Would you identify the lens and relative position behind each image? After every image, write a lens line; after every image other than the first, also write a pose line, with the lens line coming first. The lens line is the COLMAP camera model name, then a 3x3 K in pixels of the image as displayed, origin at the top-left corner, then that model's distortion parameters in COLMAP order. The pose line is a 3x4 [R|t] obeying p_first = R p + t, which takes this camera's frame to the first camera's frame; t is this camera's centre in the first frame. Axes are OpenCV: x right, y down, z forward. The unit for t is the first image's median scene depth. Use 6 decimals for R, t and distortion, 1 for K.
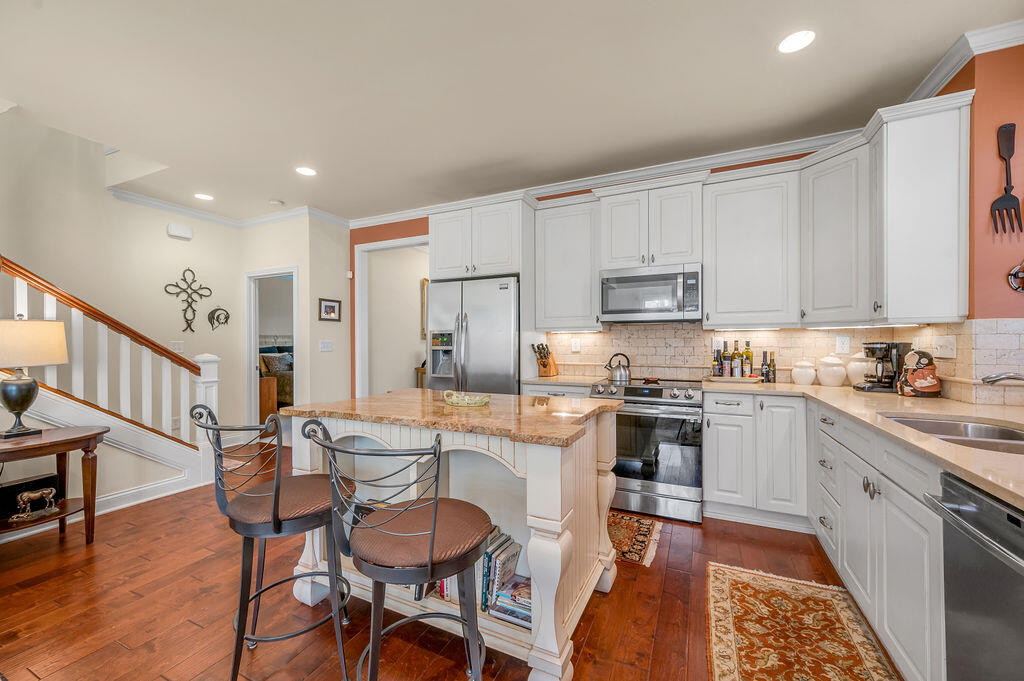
lens RADIAL K [[402.9, 0, 510.2], [0, 402.9, 345.2], [0, 0, 1]] dist [-0.000137, 0.000022]
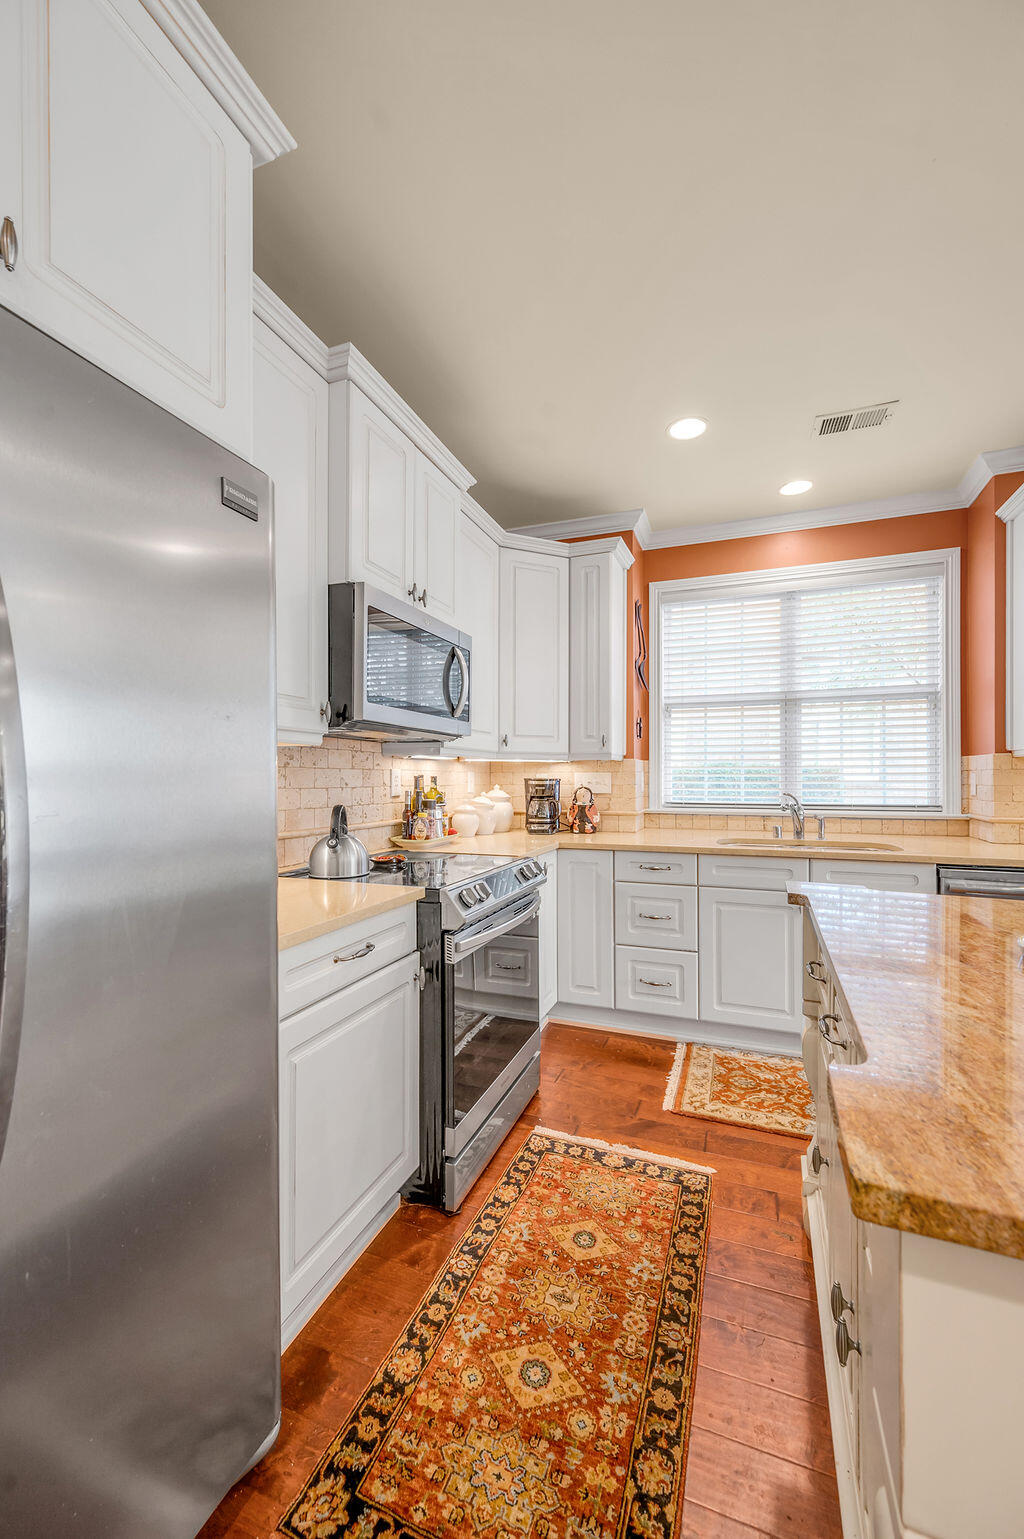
lens RADIAL K [[605.5, 0, 516.1], [0, 605.5, 779.2], [0, 0, 1]] dist [-0.000158, 0.000004]
pose [[-0.078310, 0.005009, 0.996916, -0.511883], [0.004154, 0.999980, -0.004698, -0.000639], [-0.996920, 0.003773, -0.078329, 1.400716]]
